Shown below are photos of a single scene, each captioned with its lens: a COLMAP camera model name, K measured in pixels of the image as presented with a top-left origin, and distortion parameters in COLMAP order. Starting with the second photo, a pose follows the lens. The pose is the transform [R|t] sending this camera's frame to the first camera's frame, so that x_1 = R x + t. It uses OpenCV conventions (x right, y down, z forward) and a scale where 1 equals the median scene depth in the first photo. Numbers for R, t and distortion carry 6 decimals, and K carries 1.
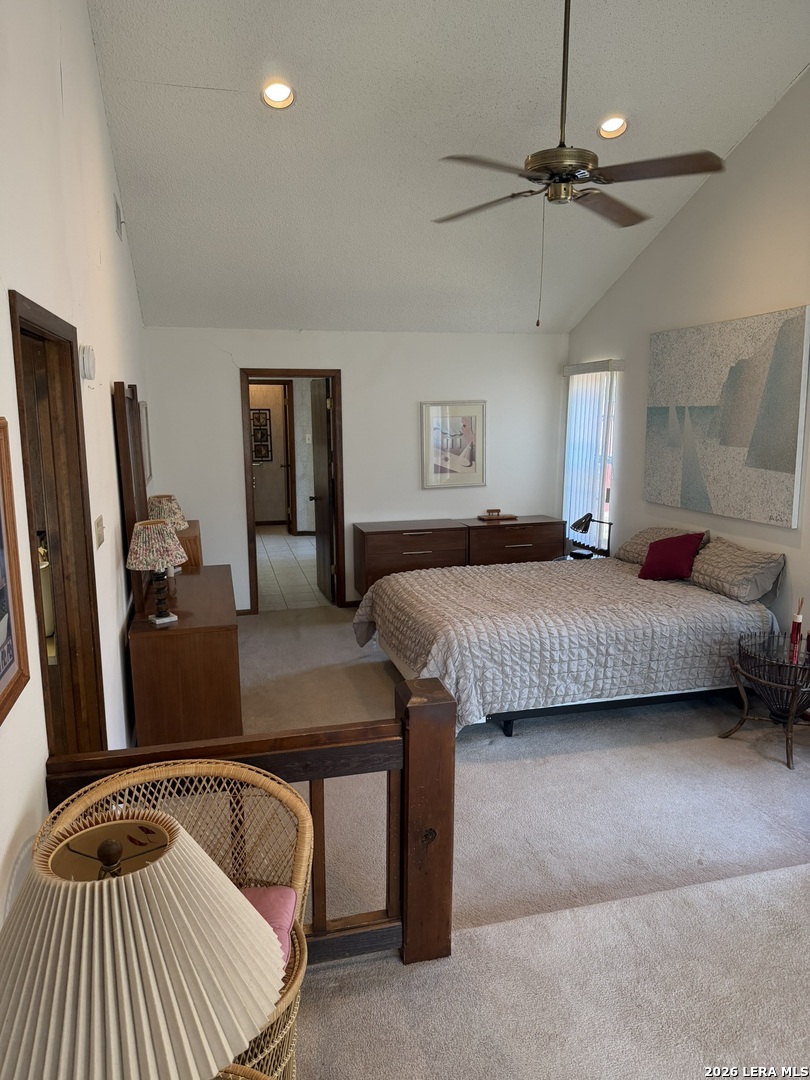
lens RADIAL K [[771.9, 0, 405.6], [0, 771.9, 544.3], [0, 0, 1]] dist [0.062647, -0.086411]
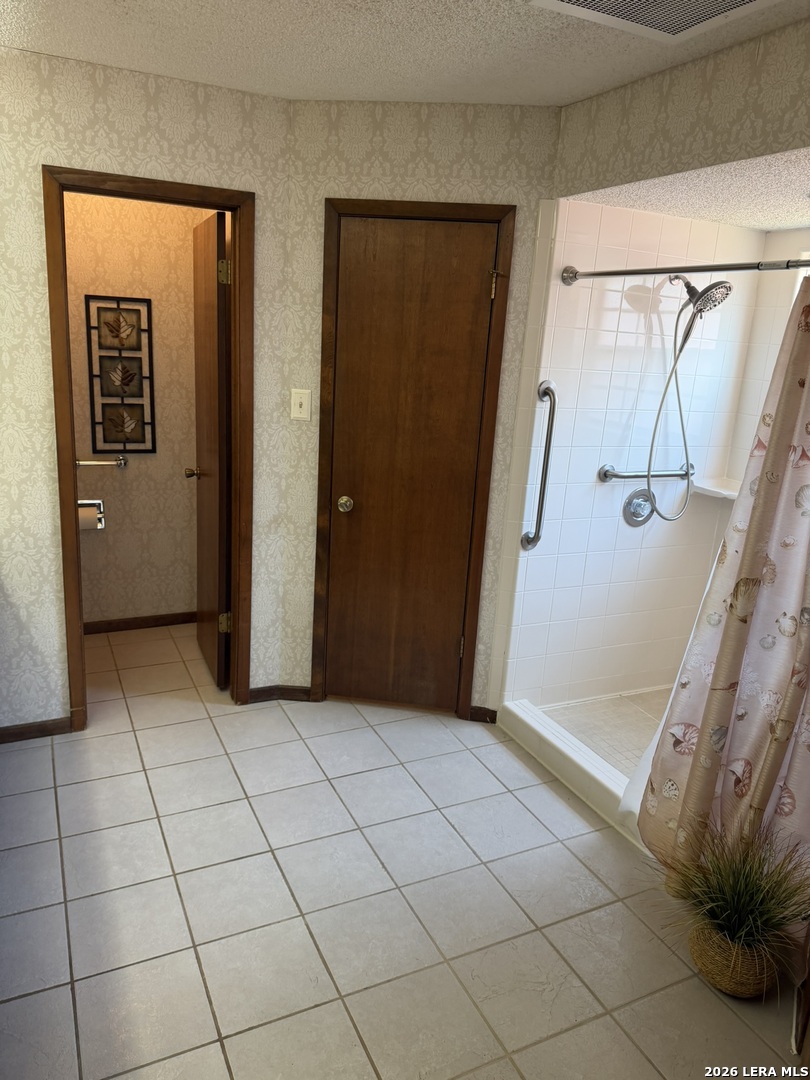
lens RADIAL K [[771.9, 0, 404.4], [0, 771.9, 537.9], [0, 0, 1]] dist [0.062647, -0.086411]
pose [[0.980026, 0.011317, 0.198546, -0.132137], [-0.026009, 0.997098, 0.071550, -0.097809], [-0.197160, -0.075285, 0.977476, 0.634718]]
